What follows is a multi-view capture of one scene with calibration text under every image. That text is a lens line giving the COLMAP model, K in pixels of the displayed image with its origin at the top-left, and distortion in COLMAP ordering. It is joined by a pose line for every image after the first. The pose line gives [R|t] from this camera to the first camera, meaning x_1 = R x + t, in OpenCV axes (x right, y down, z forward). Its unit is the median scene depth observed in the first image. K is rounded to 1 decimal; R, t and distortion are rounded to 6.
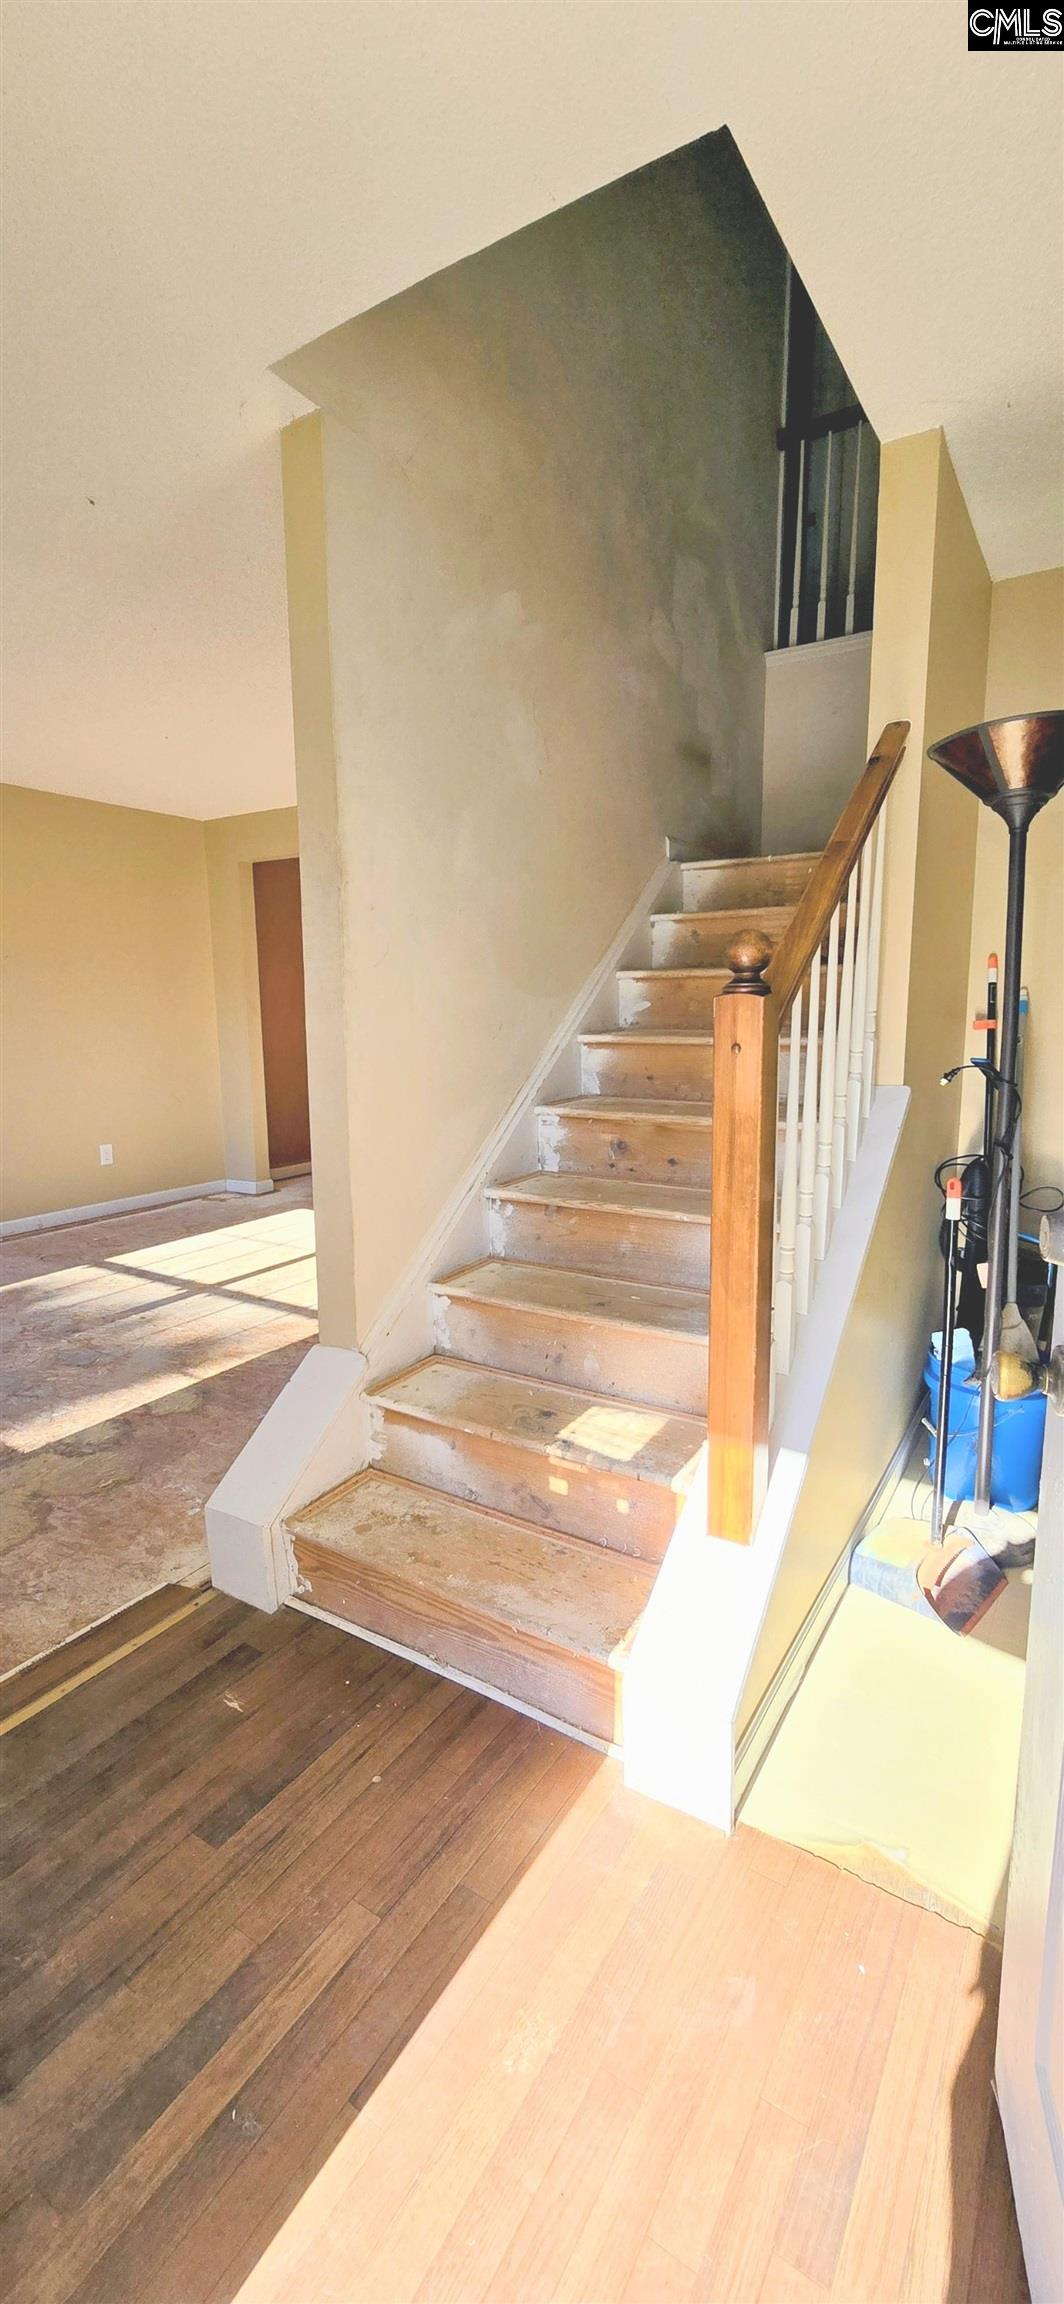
lens RADIAL K [[943.3, 0, 516.6], [0, 943.3, 1135.5], [0, 0, 1]] dist [0.000668, 0.001640]
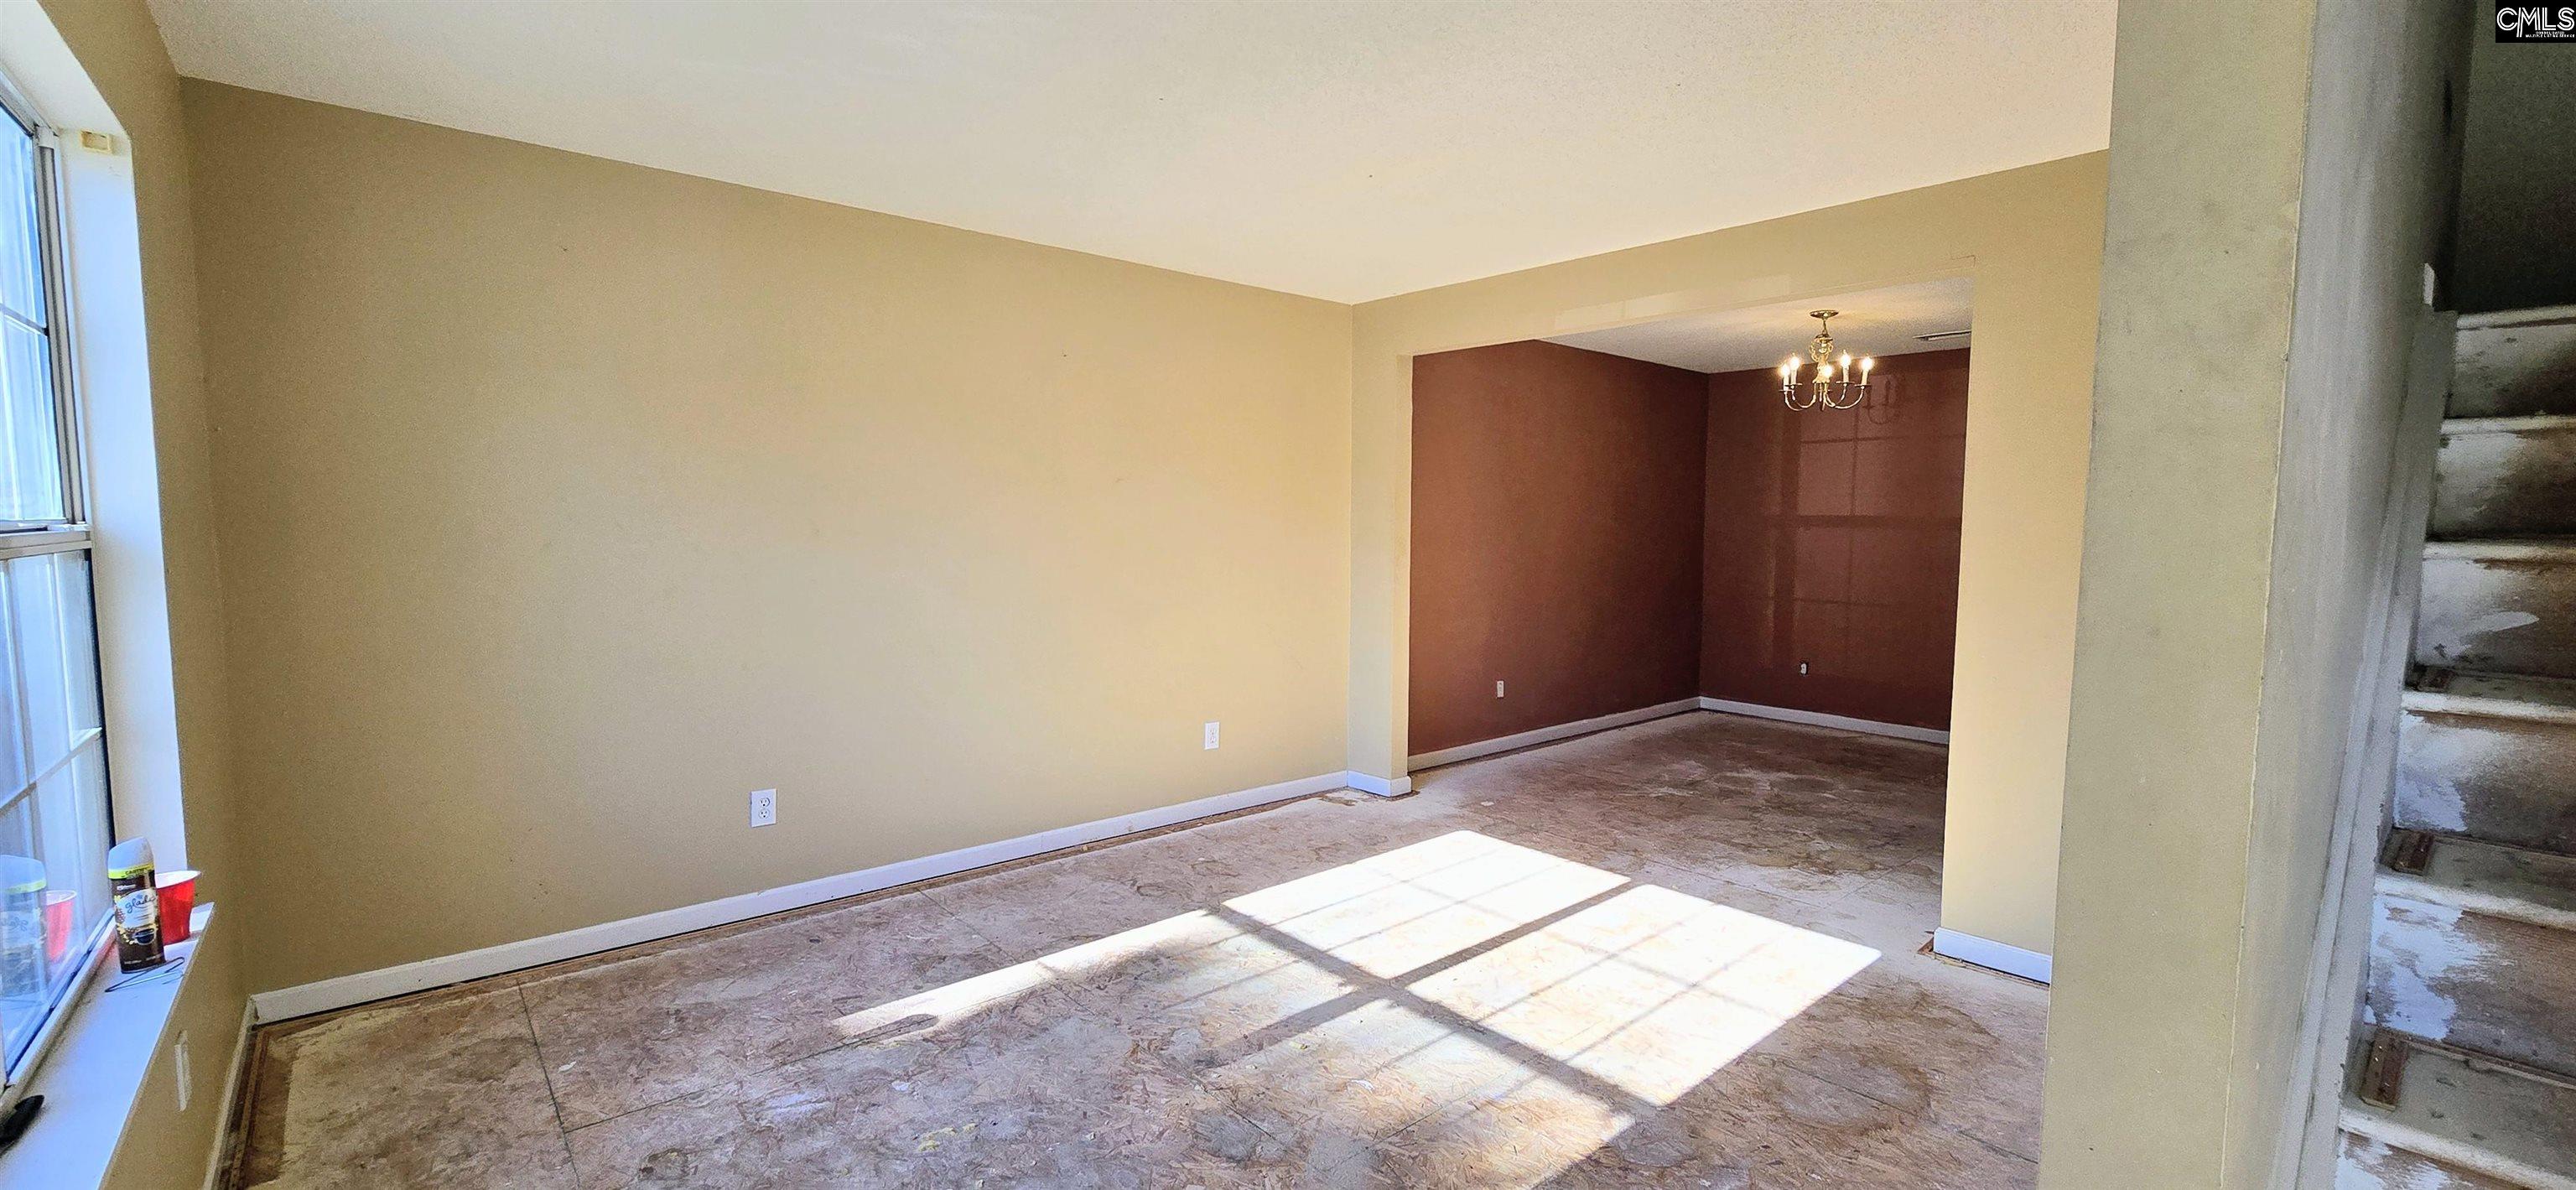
lens RADIAL K [[1054.8, 0, 1299.1], [0, 1054.8, 602.4], [0, 0, 1]] dist [0.000668, 0.001640]
pose [[0.964410, 0.037337, -0.261764, -0.256840], [-0.052937, 0.997201, -0.052799, -0.080564], [0.259060, 0.064777, 0.963687, 0.330015]]
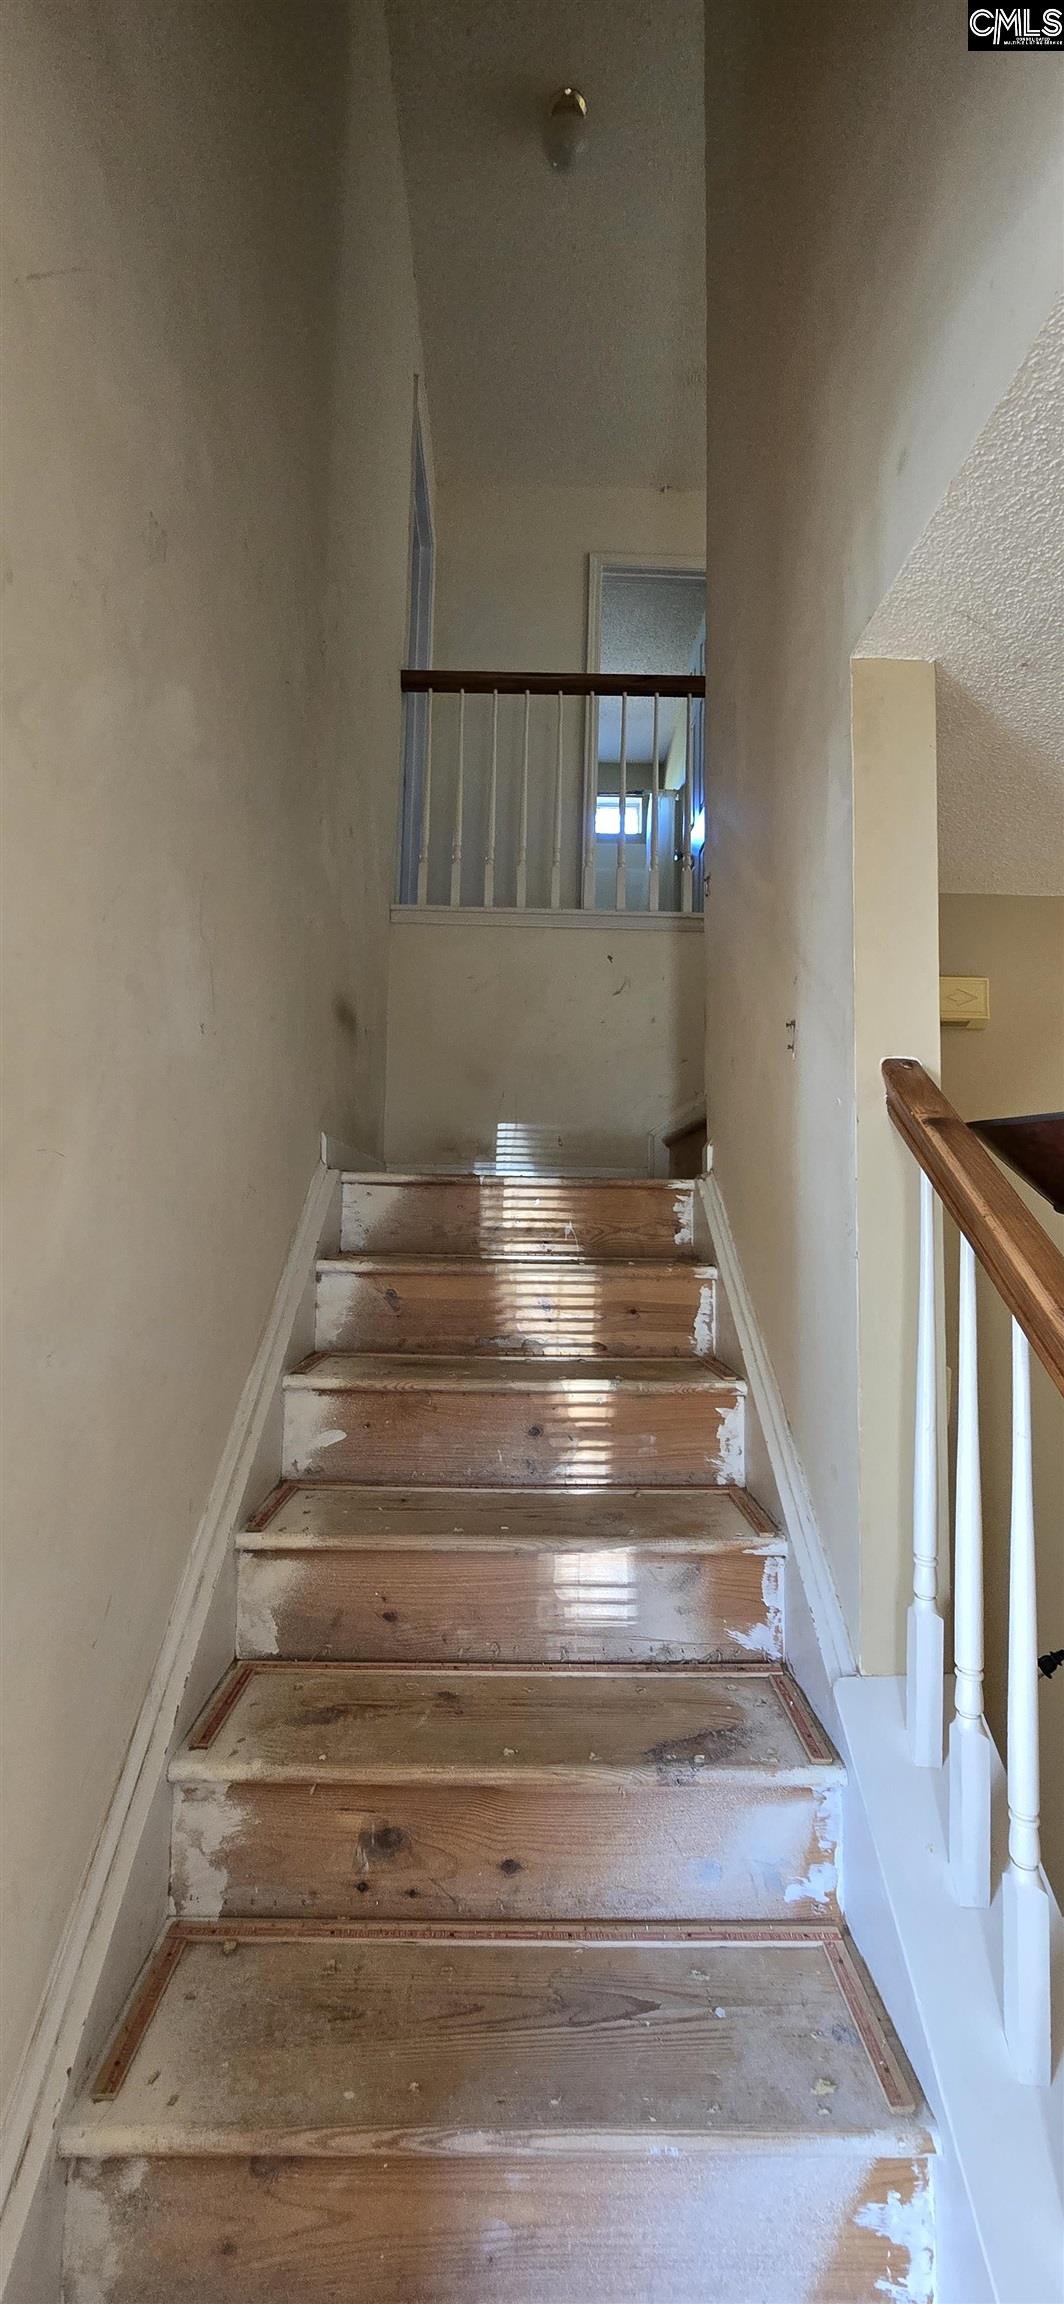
lens RADIAL K [[943.3, 0, 540.8], [0, 943.3, 1146.4], [0, 0, 1]] dist [0.000668, 0.001640]
pose [[0.820134, 0.076534, 0.567030, -0.085609], [0.052654, 0.976713, -0.207988, -0.164848], [-0.569744, 0.200434, 0.797006, 0.399250]]
